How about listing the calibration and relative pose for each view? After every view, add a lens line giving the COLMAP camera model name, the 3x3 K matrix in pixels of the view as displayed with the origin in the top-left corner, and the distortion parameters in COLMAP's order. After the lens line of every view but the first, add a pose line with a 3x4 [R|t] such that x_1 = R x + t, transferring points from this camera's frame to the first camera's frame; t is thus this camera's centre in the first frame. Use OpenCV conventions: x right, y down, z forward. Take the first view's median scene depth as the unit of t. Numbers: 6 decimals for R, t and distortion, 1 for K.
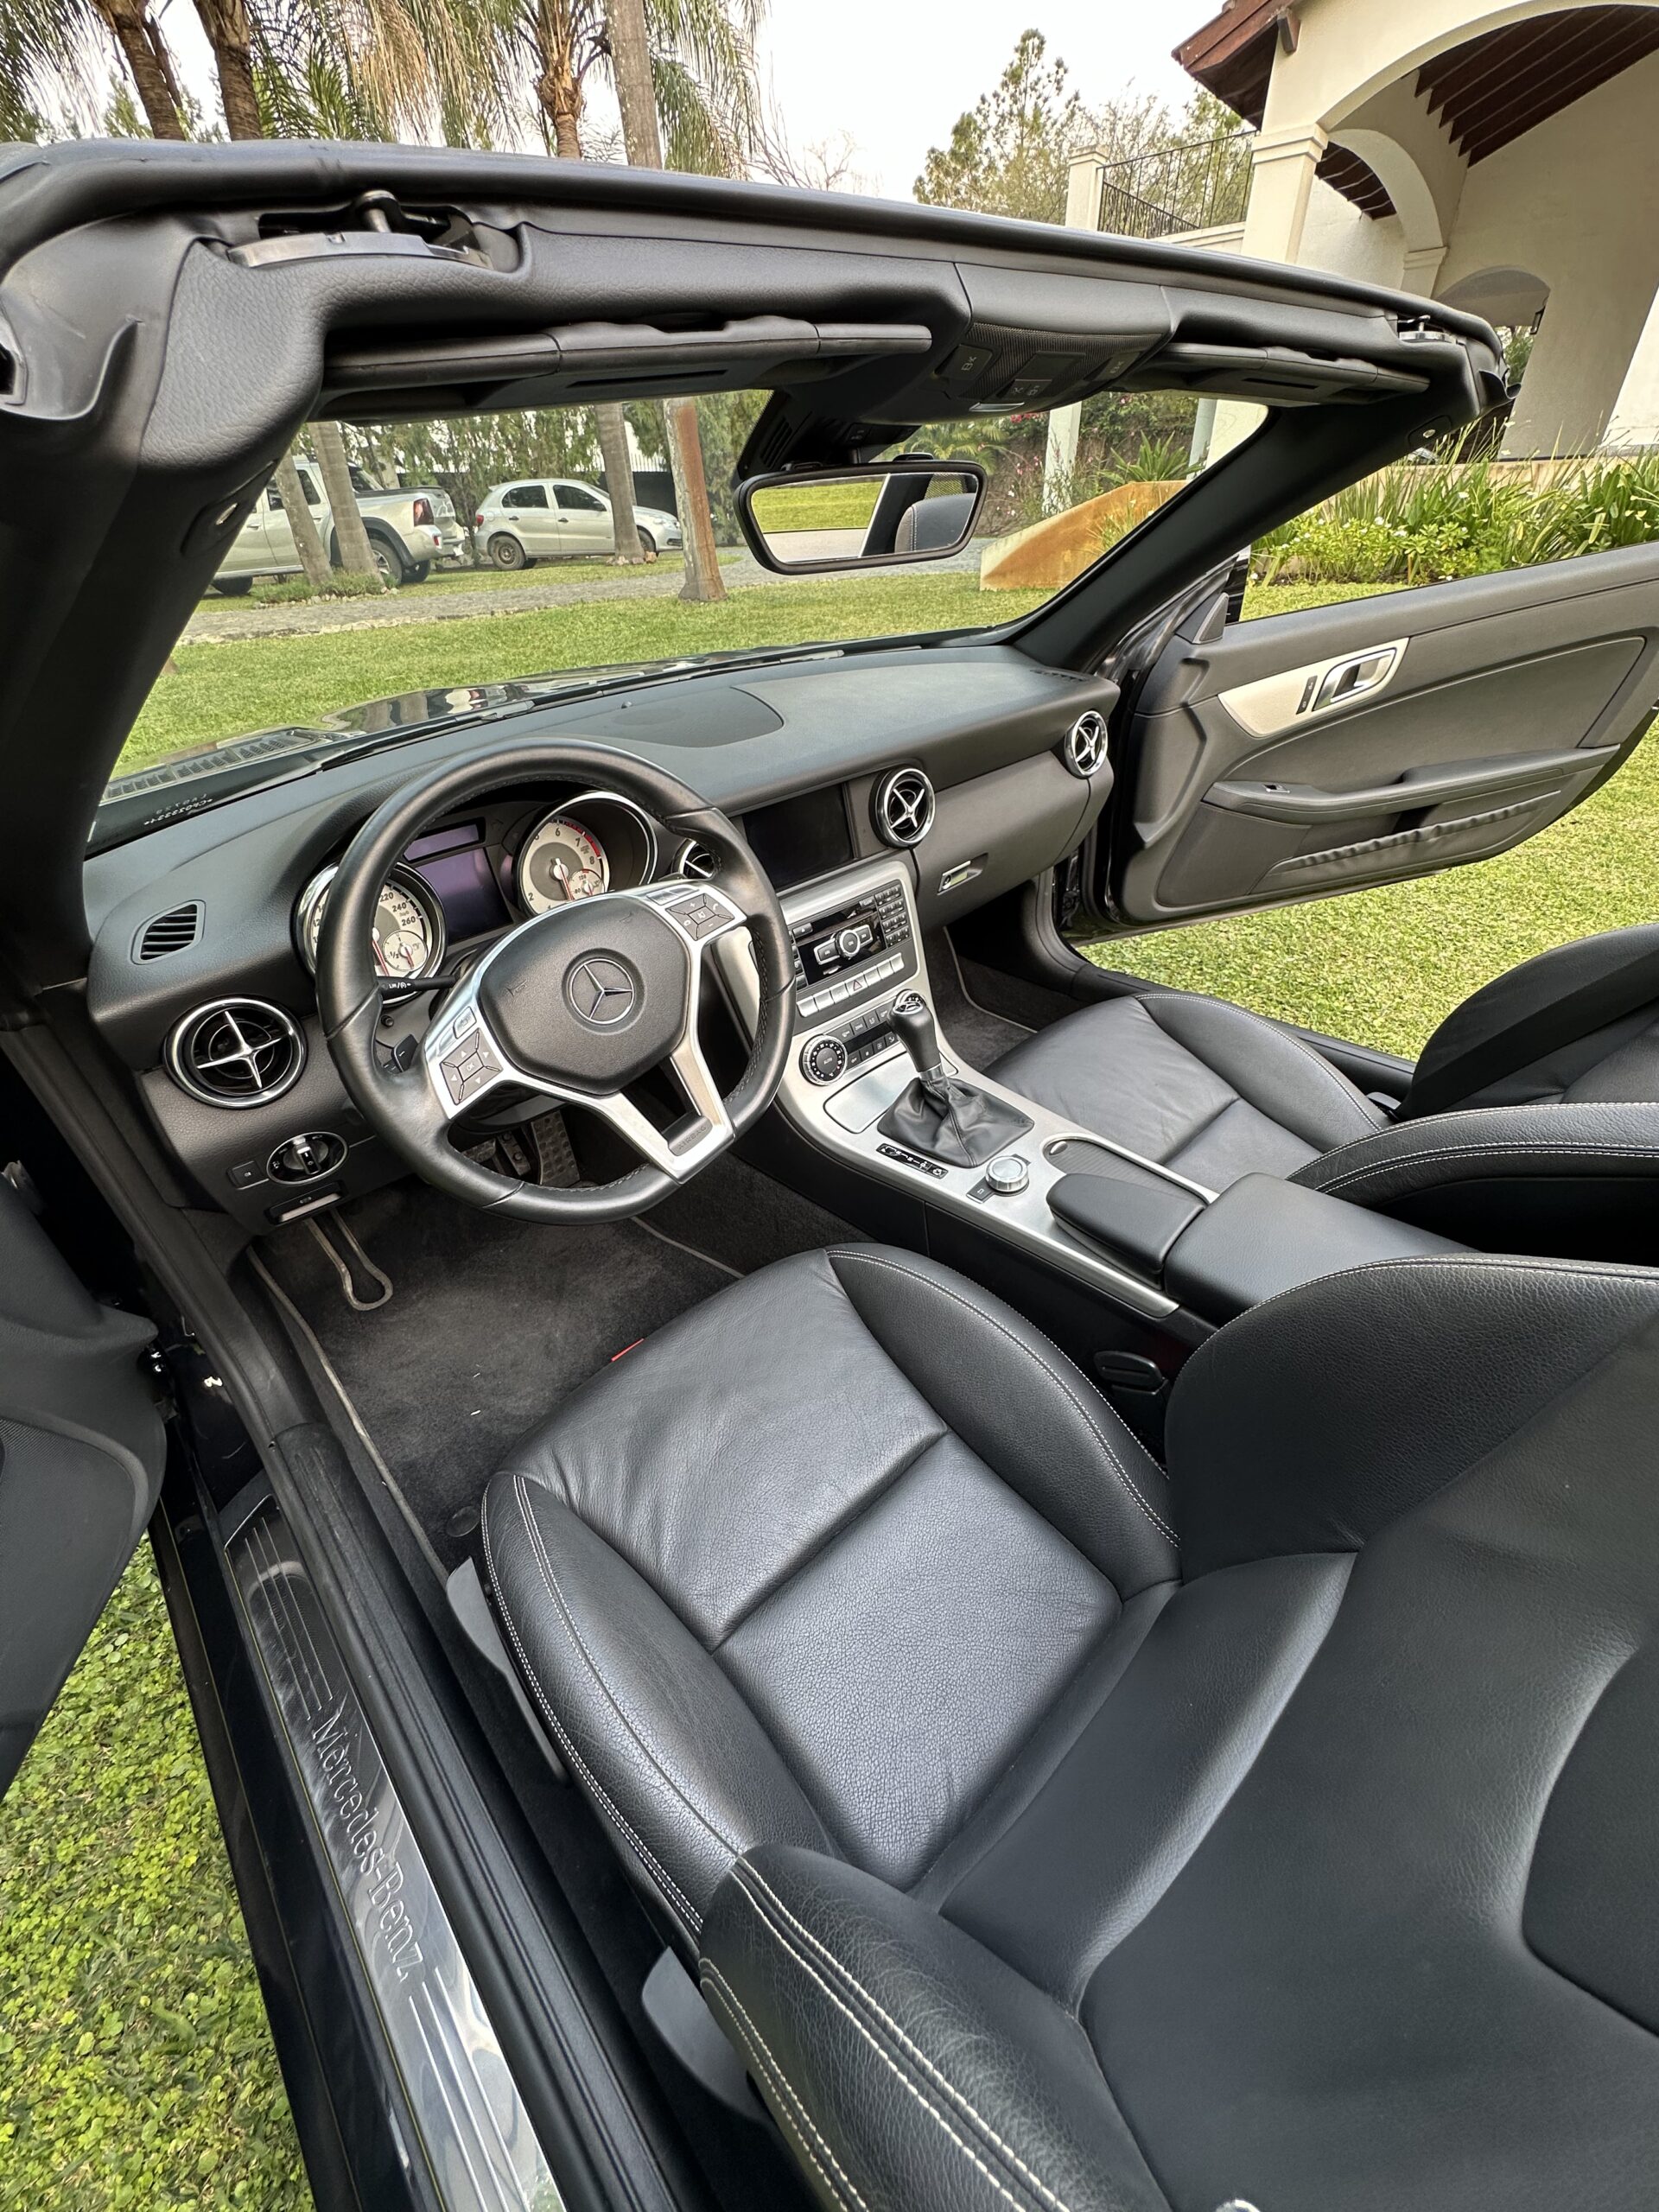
lens RADIAL K [[920.9, 0, 832.5], [0, 920.9, 1110.5], [0, 0, 1]] dist [-0.000547, -0.000450]
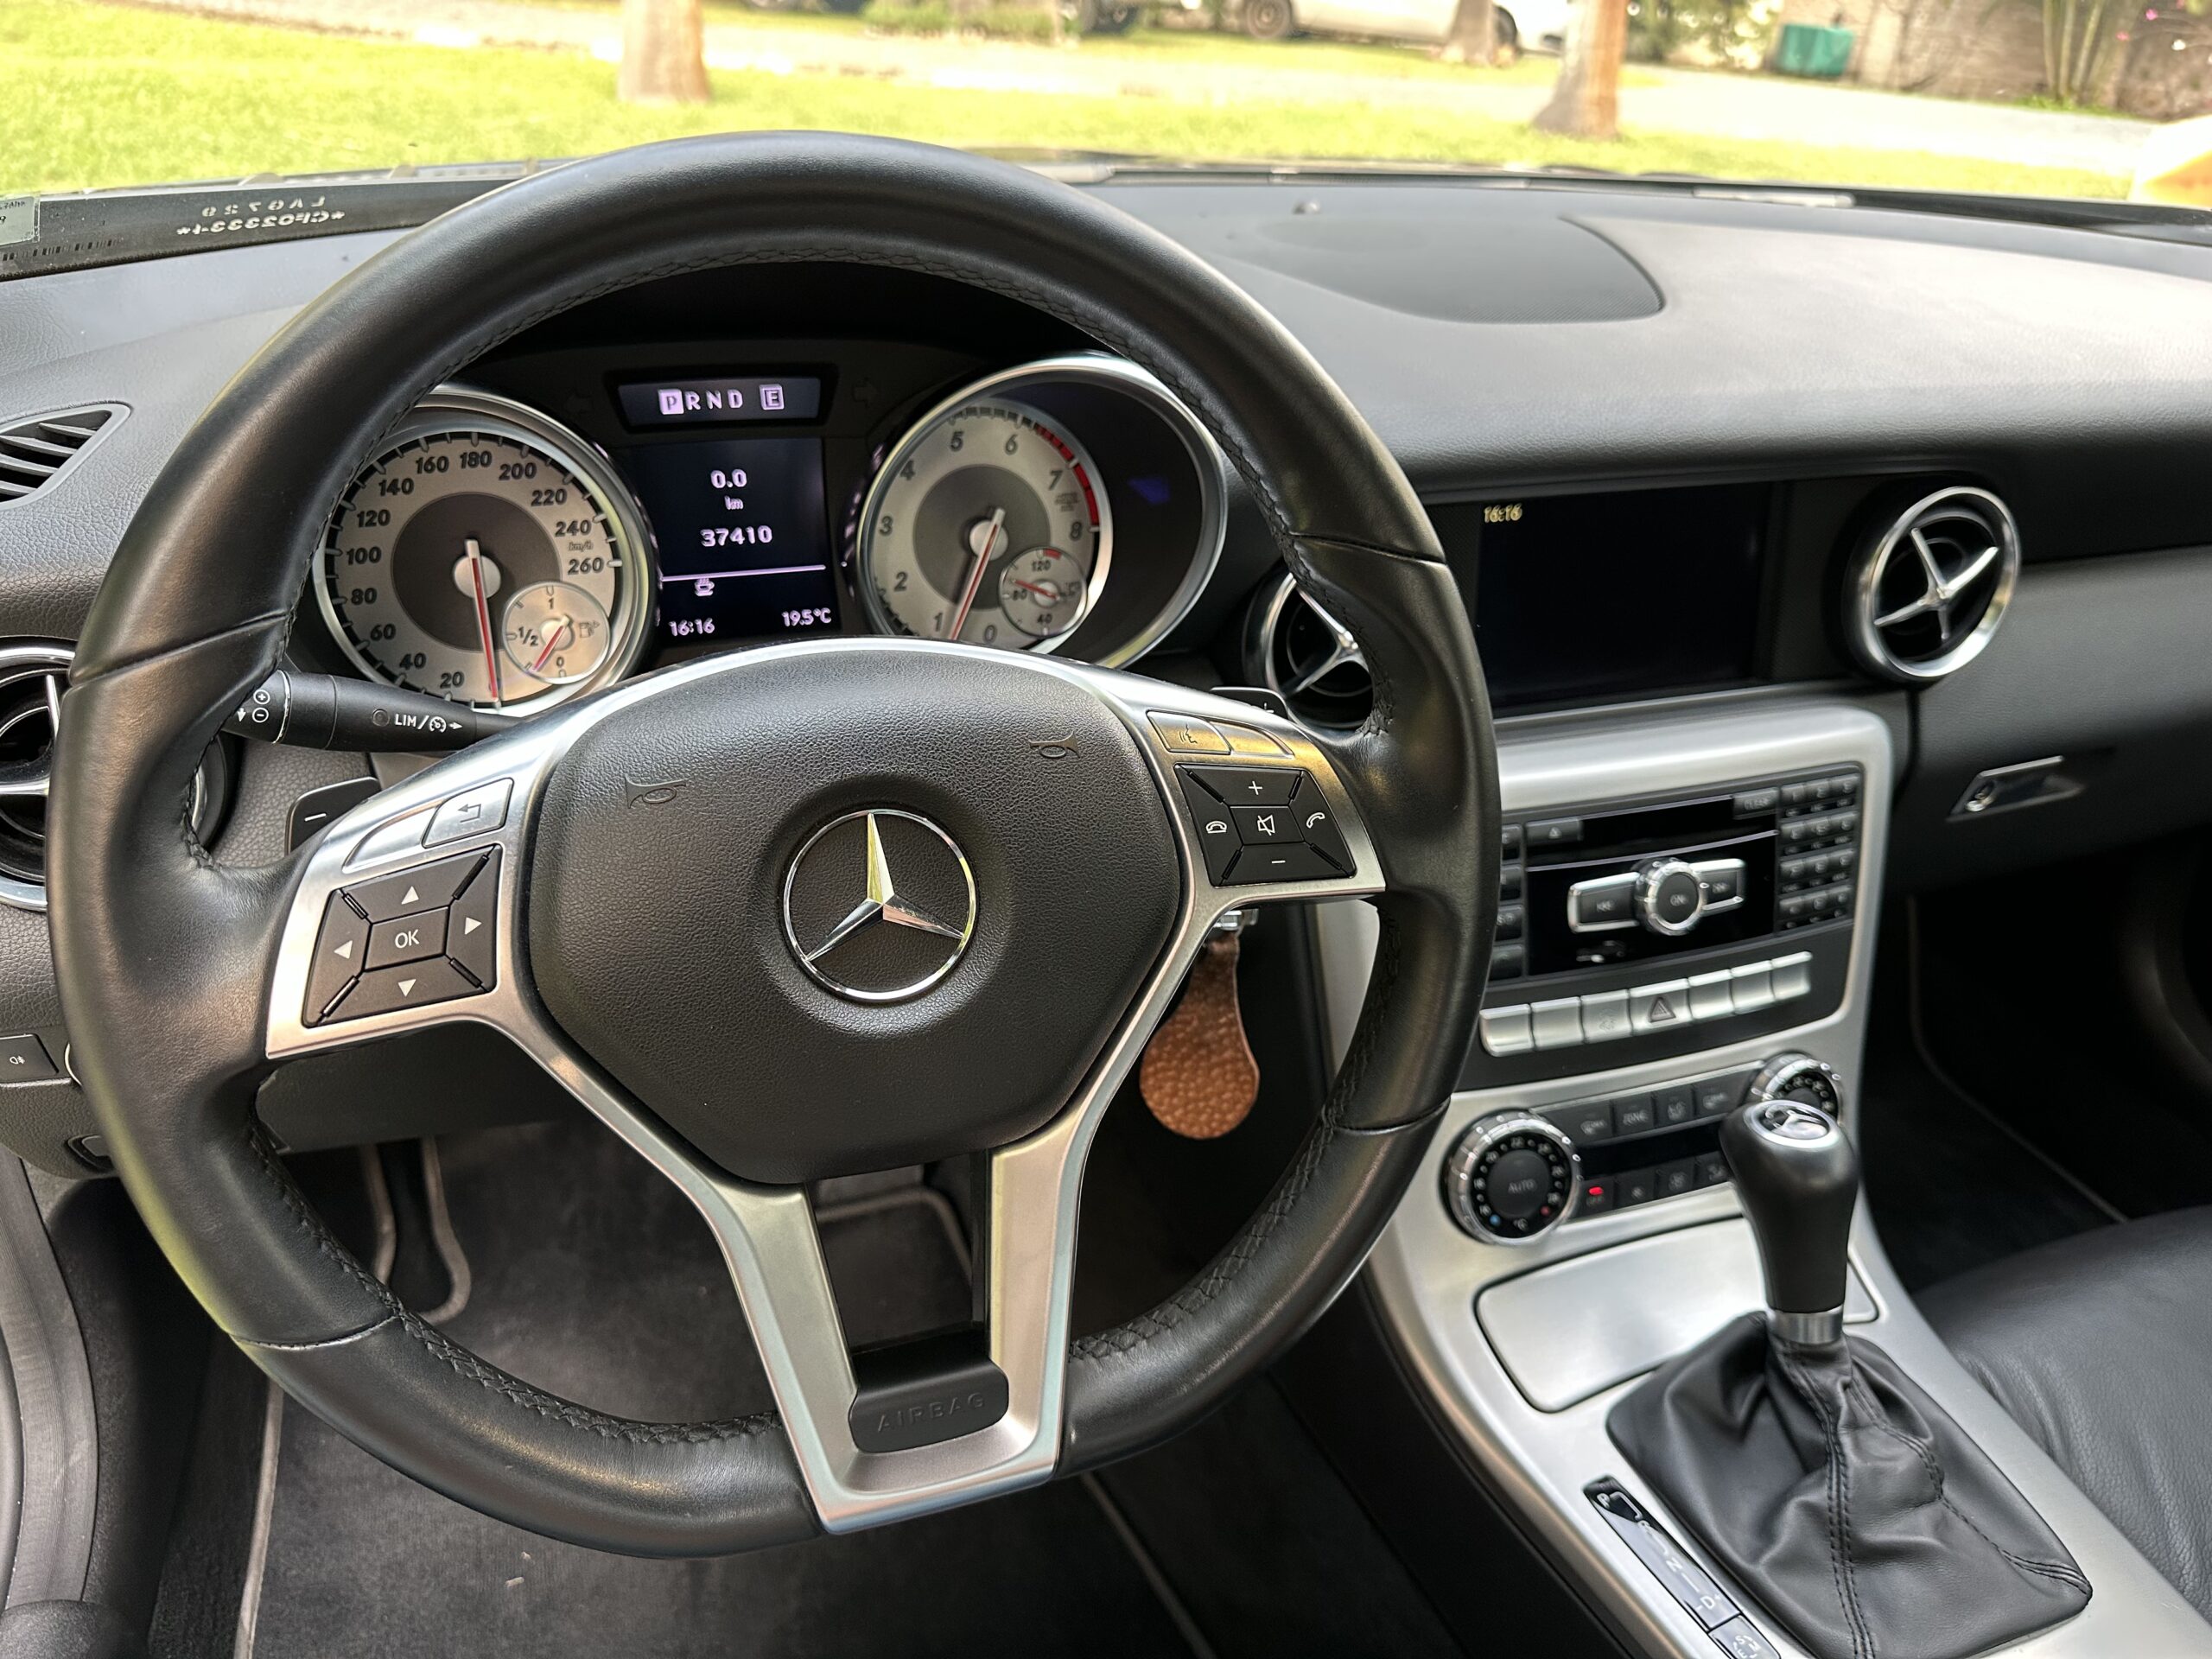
lens RADIAL K [[1628.4, 0, 1091.2], [0, 1628.4, 830.6], [0, 0, 1]] dist [0.041987, -0.019708]
pose [[0.915766, 0.277706, -0.290260, -0.011689], [-0.305468, 0.950658, -0.054205, -0.096668], [0.260885, 0.138304, 0.955411, 0.300076]]
